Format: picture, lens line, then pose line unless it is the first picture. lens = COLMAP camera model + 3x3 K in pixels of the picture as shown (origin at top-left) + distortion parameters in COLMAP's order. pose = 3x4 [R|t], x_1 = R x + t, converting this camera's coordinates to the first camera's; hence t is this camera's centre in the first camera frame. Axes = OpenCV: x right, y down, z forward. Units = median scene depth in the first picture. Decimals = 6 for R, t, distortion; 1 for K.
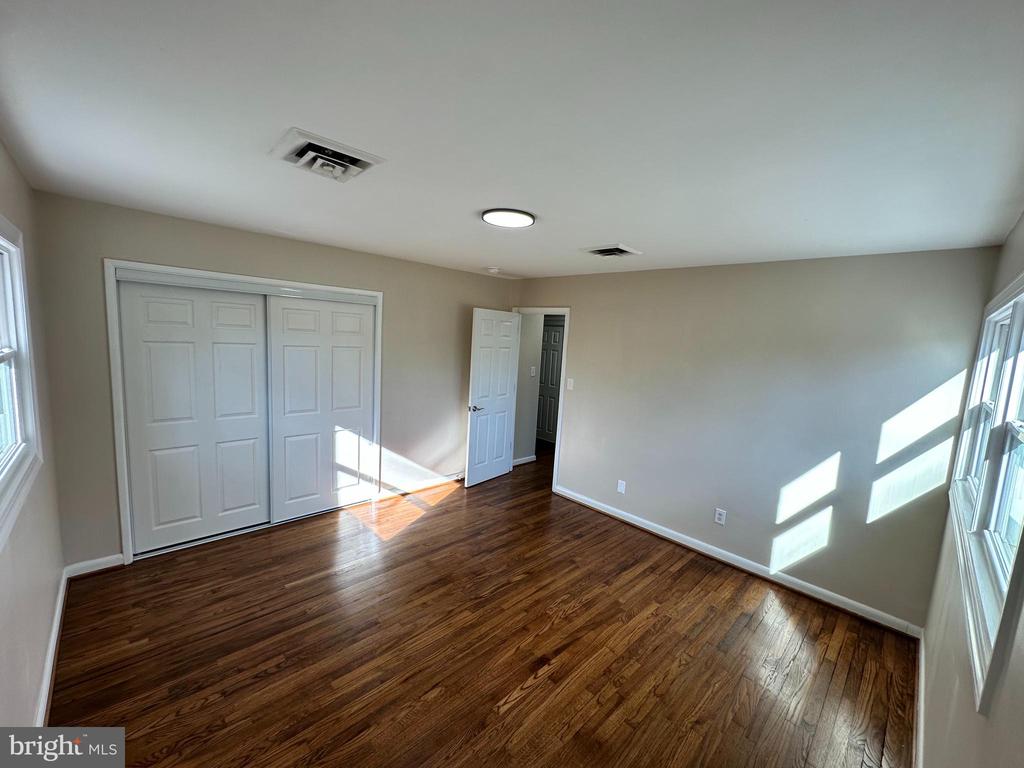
lens RADIAL K [[408.6, 0, 512.7], [0, 408.6, 385.1], [0, 0, 1]] dist [-0.013059, 0.006092]
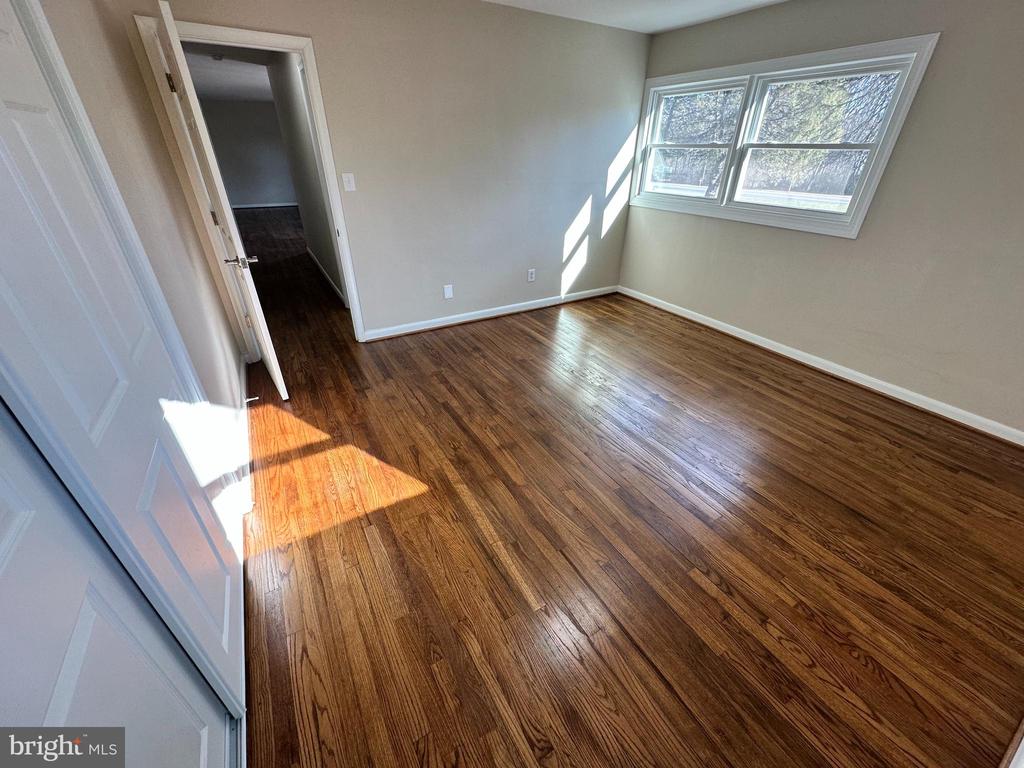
lens RADIAL K [[408.6, 0, 512.7], [0, 408.6, 385.1], [0, 0, 1]] dist [-0.013059, 0.006092]
pose [[0.238784, -0.533009, 0.811716, -0.866008], [0.126725, 0.845852, 0.518145, -0.055918], [-0.962768, -0.020860, 0.269522, 0.901368]]
